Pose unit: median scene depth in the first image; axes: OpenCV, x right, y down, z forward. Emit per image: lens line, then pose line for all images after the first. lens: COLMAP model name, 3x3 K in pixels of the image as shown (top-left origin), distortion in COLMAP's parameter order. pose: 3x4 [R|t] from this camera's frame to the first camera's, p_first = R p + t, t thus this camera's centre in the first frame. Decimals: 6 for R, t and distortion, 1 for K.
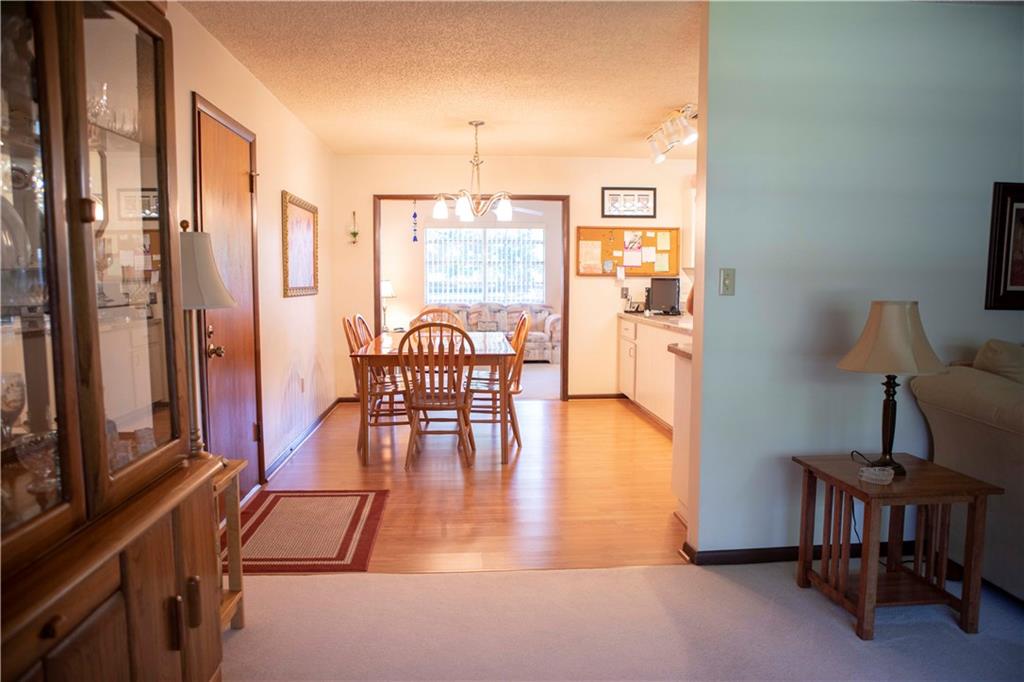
lens RADIAL K [[699.5, 0, 510.7], [0, 699.5, 345.4], [0, 0, 1]] dist [-0.108845, 0.079288]
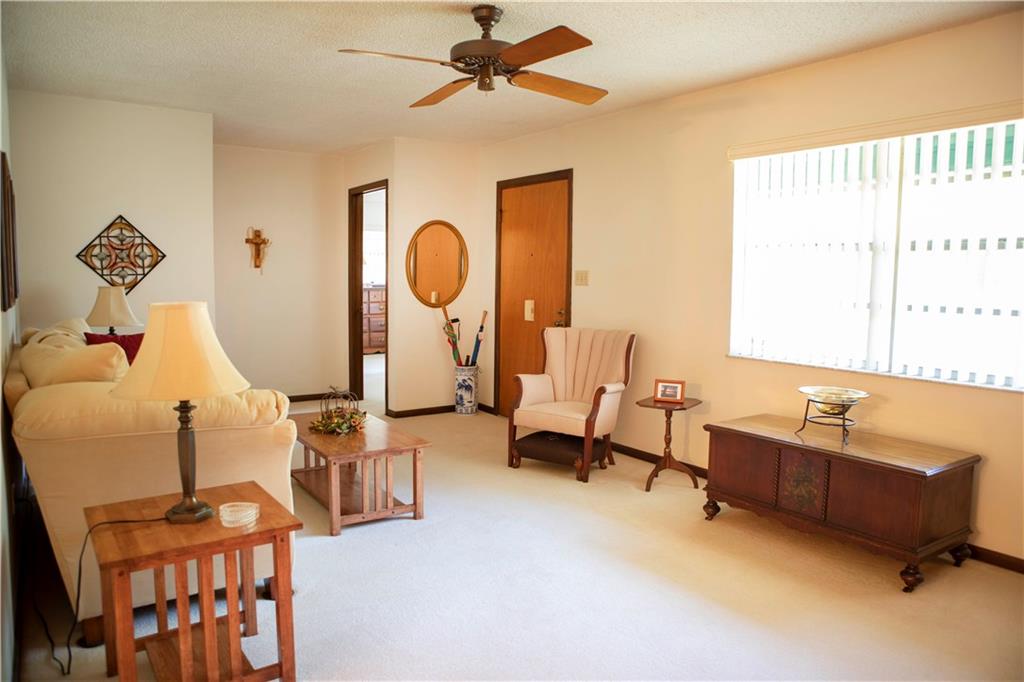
lens RADIAL K [[699.5, 0, 510.7], [0, 699.5, 345.4], [0, 0, 1]] dist [-0.108845, 0.079288]
pose [[-0.490888, -0.092238, 0.866326, -0.306593], [0.072203, 0.986652, 0.145962, -0.100272], [-0.868226, 0.134203, -0.477675, 1.014549]]
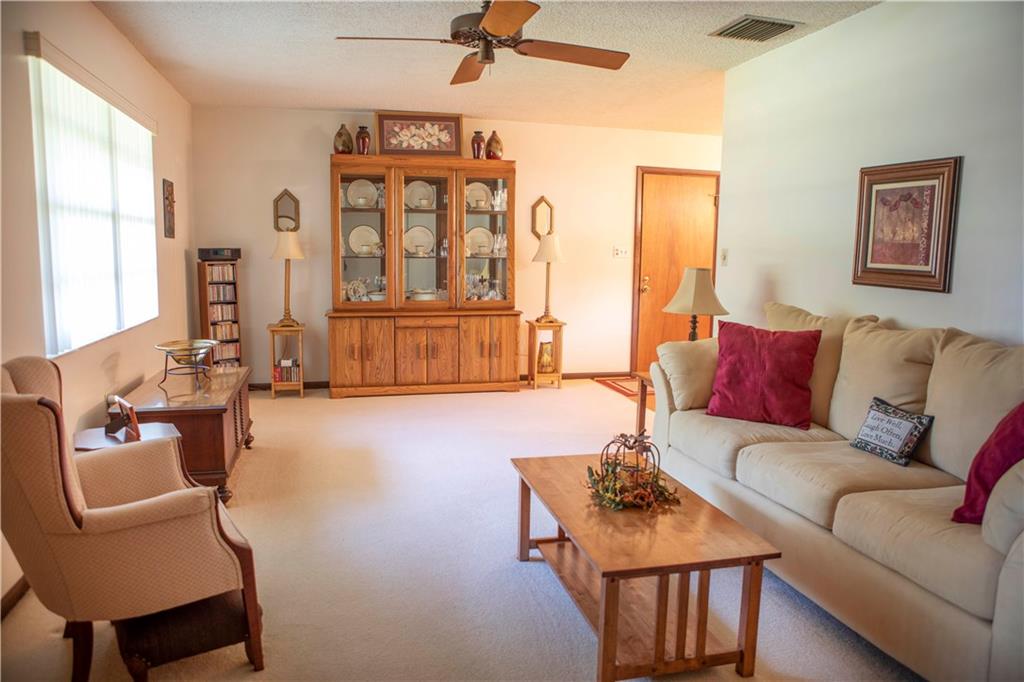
lens RADIAL K [[699.5, 0, 510.7], [0, 699.5, 345.4], [0, 0, 1]] dist [-0.108845, 0.079288]
pose [[0.167793, 0.136417, -0.976338, 2.033529], [-0.109599, 0.986821, 0.119046, -0.030563], [0.979711, 0.087031, 0.180532, 0.308384]]
